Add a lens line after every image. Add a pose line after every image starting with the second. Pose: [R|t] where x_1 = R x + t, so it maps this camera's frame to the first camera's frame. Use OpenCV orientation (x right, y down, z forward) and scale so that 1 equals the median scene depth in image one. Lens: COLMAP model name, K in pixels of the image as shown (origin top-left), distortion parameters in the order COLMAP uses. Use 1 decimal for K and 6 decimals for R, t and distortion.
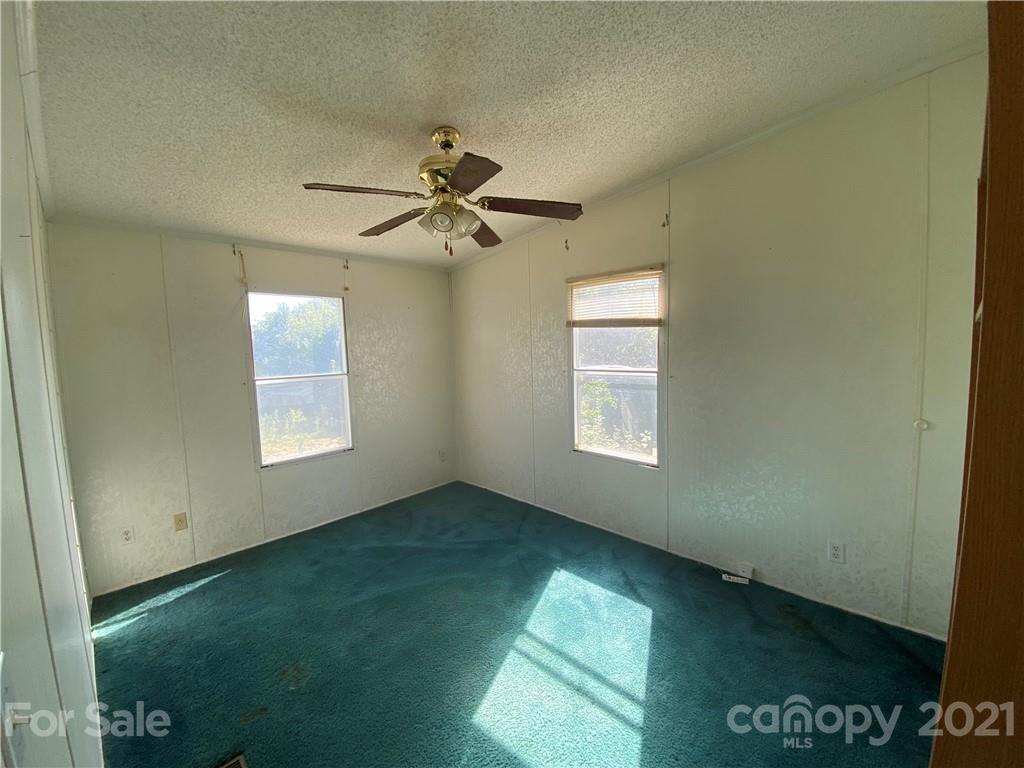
lens RADIAL K [[424.1, 0, 510.6], [0, 424.1, 389.3], [0, 0, 1]] dist [0.031868, -0.000324]
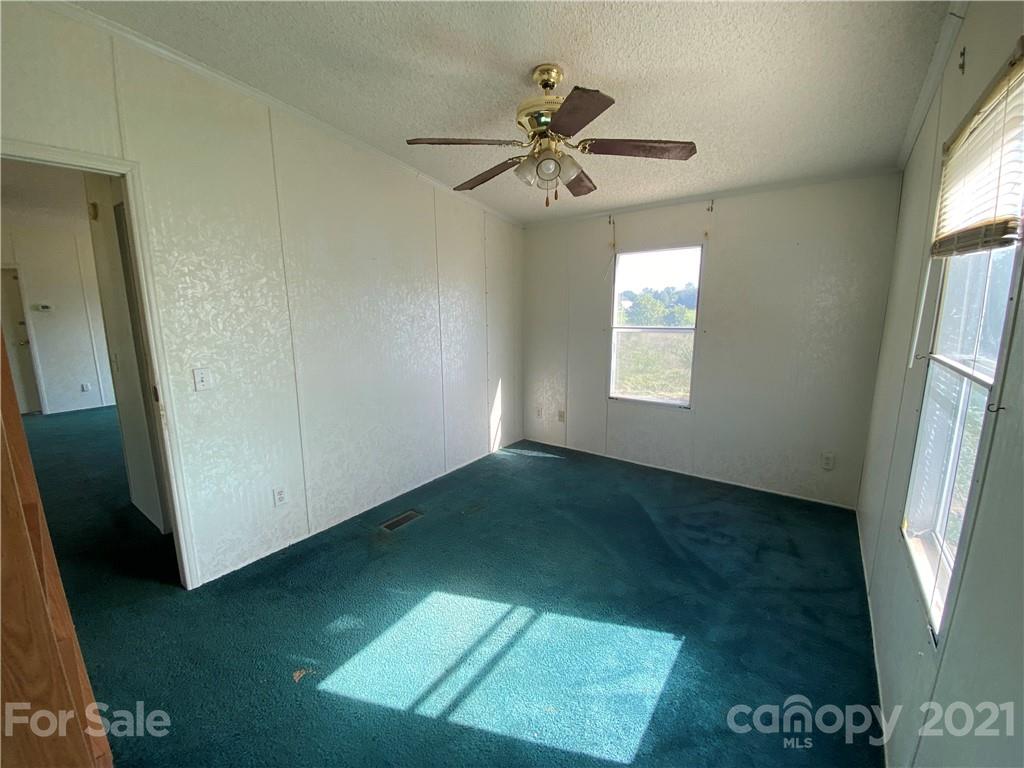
lens RADIAL K [[430.7, 0, 512.0], [0, 430.7, 384.0], [0, 0, 1]] dist [0.102689, -0.000076]
pose [[0.140531, 0.211241, -0.967279, 0.686689], [-0.090490, 0.975625, 0.199917, -0.098441], [0.985932, 0.059435, 0.156221, 0.593935]]
